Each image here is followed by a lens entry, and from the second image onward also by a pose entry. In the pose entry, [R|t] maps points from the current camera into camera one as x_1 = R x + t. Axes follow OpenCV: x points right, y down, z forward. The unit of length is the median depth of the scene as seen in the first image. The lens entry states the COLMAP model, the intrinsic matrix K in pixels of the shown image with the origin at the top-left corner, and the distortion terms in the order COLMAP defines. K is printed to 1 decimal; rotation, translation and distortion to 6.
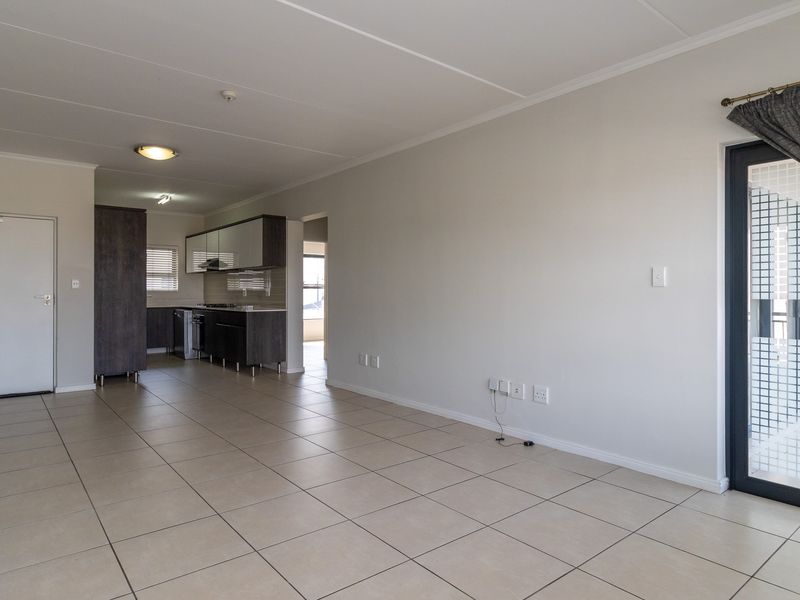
lens RADIAL K [[501.8, 0, 400.0], [0, 501.8, 300.0], [0, 0, 1]] dist [0.004434, 0.002669]
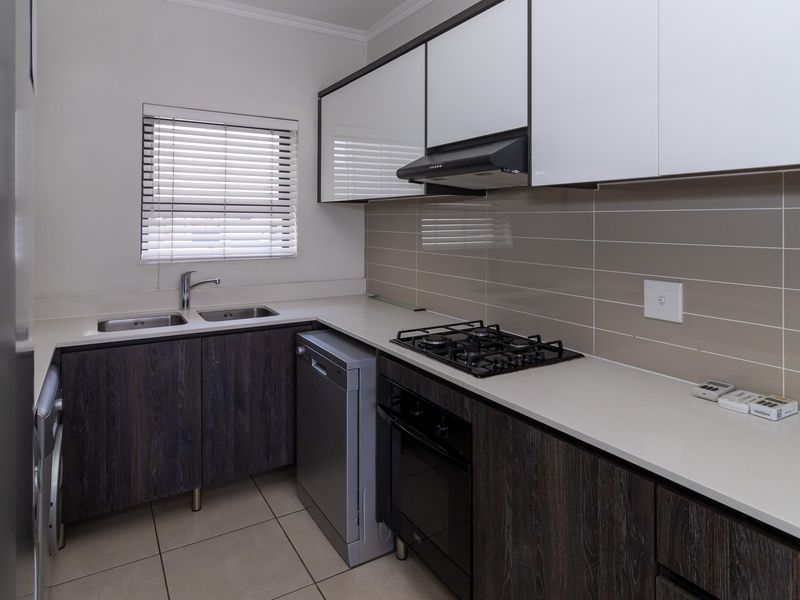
lens RADIAL K [[504.5, 0, 402.4], [0, 504.5, 222.2], [0, 0, 1]] dist [0.001788, 0.001249]
pose [[0.991817, 0.001906, -0.127651, -0.506424], [-0.003882, 0.999876, -0.015238, -0.054690], [0.127606, 0.015609, 0.991702, 1.040187]]
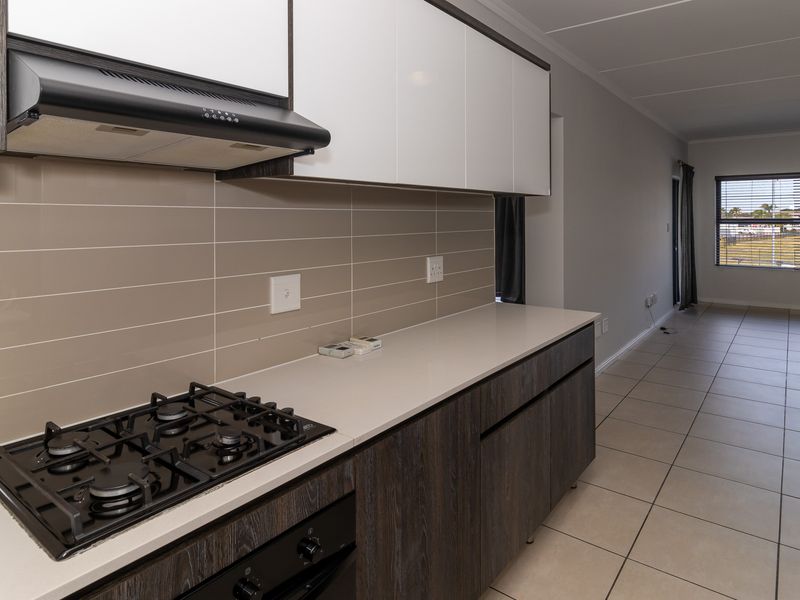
lens RADIAL K [[504.5, 0, 402.4], [0, 504.5, 222.2], [0, 0, 1]] dist [0.001788, 0.001249]
pose [[-0.231940, -0.006832, 0.972706, -0.689974], [0.018526, 0.999763, 0.011440, -0.059763], [-0.972554, 0.020674, -0.231758, 1.317500]]
